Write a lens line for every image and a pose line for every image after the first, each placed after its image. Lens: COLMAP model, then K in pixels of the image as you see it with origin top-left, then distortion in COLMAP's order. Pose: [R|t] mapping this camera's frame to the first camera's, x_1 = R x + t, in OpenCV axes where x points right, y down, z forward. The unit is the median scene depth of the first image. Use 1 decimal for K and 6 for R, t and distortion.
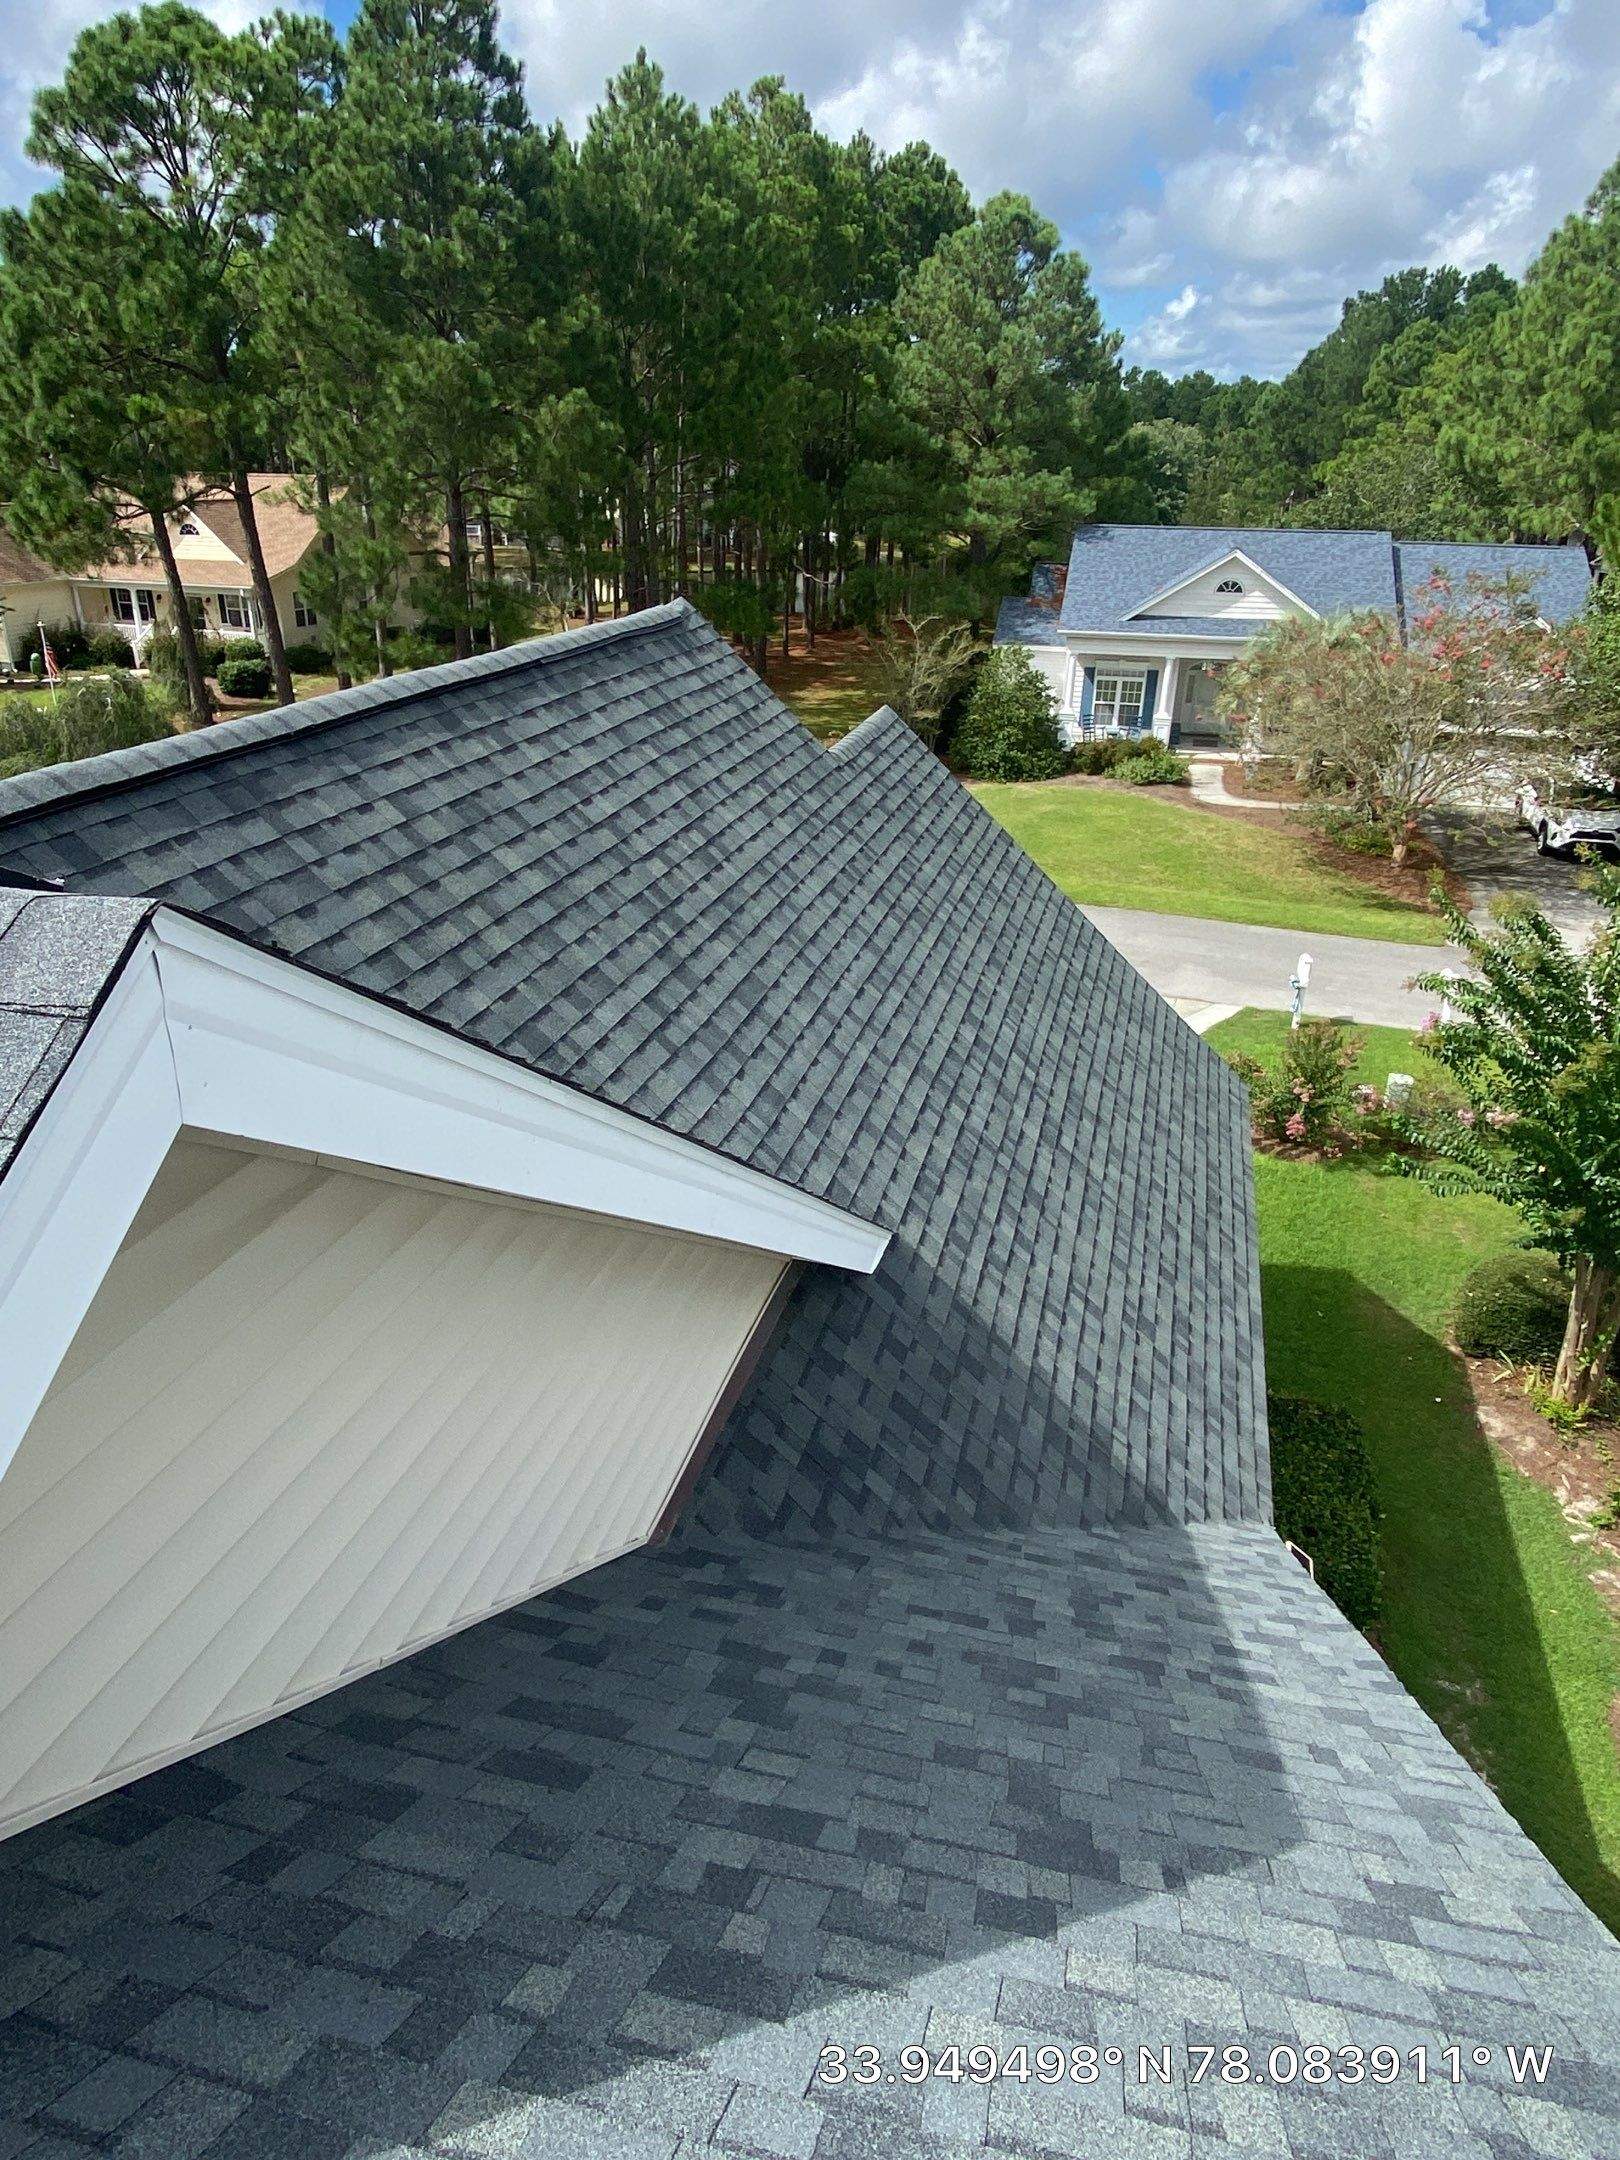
lens RADIAL K [[1515.4, 0, 737.1], [0, 1515.4, 1123.4], [0, 0, 1]] dist [0.019925, -0.021477]
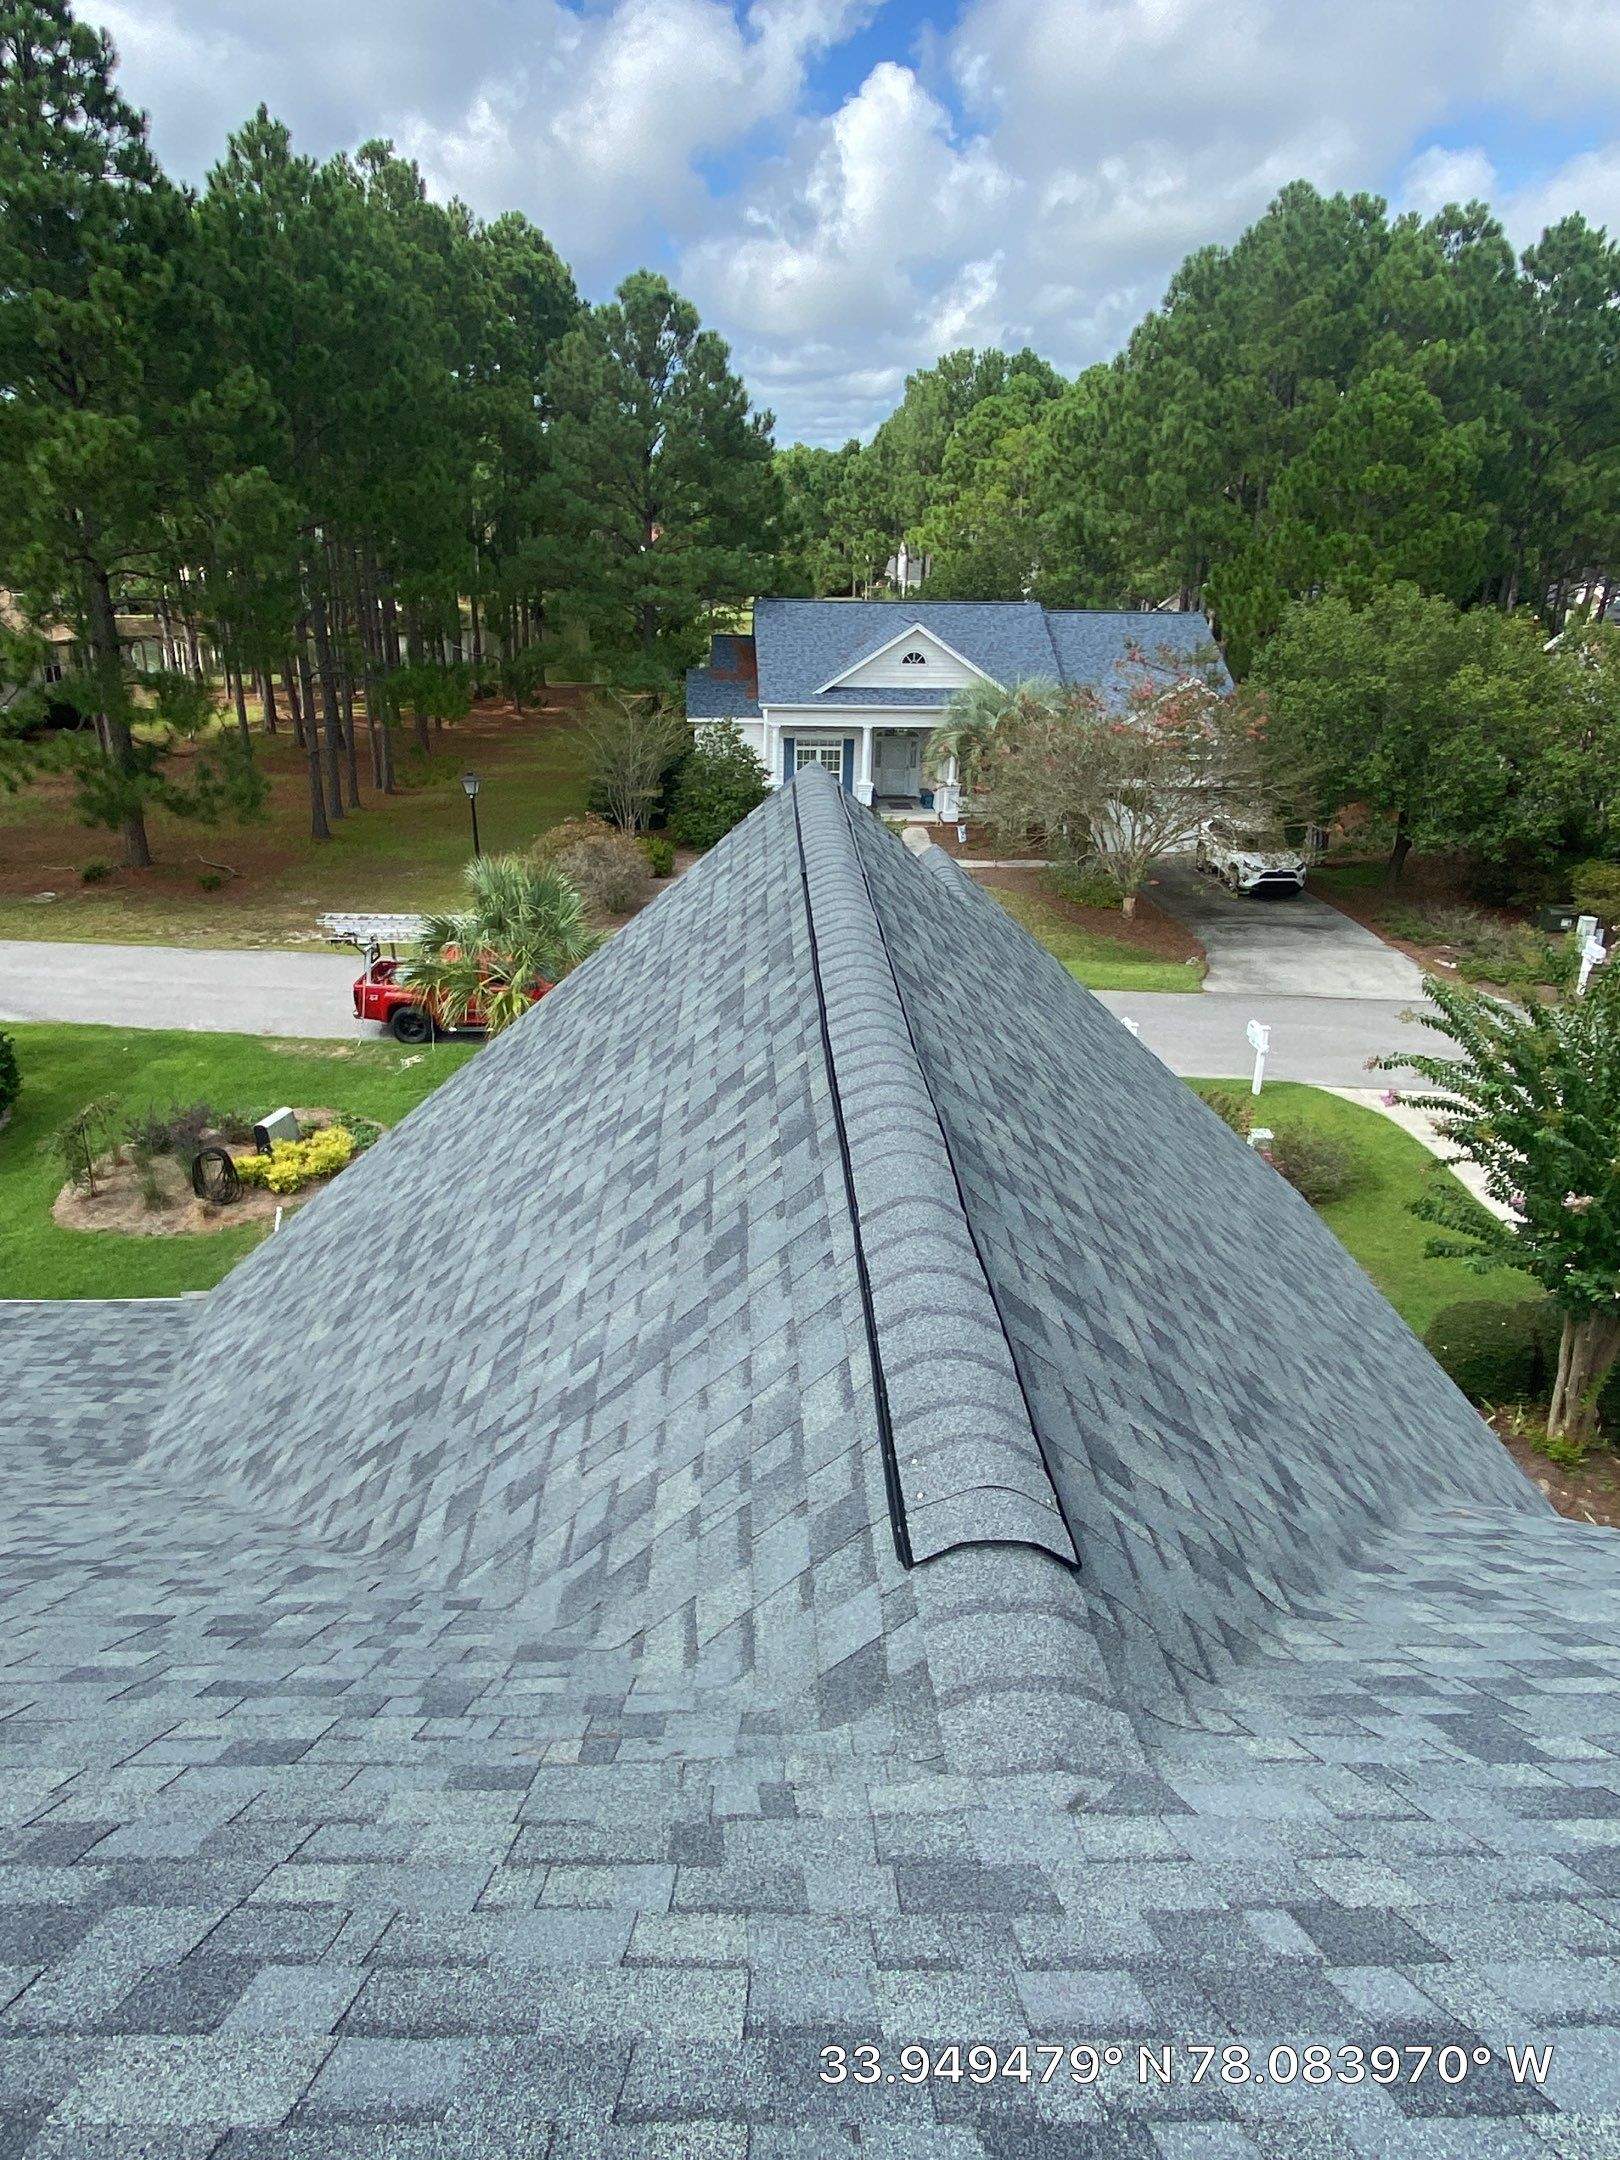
lens RADIAL K [[1515.4, 0, 737.1], [0, 1515.4, 1123.4], [0, 0, 1]] dist [0.019925, -0.021477]
pose [[0.952096, -0.117288, 0.282414, -0.117190], [0.124827, 0.992140, -0.008785, -0.041174], [-0.279164, 0.043617, 0.959252, 0.050292]]
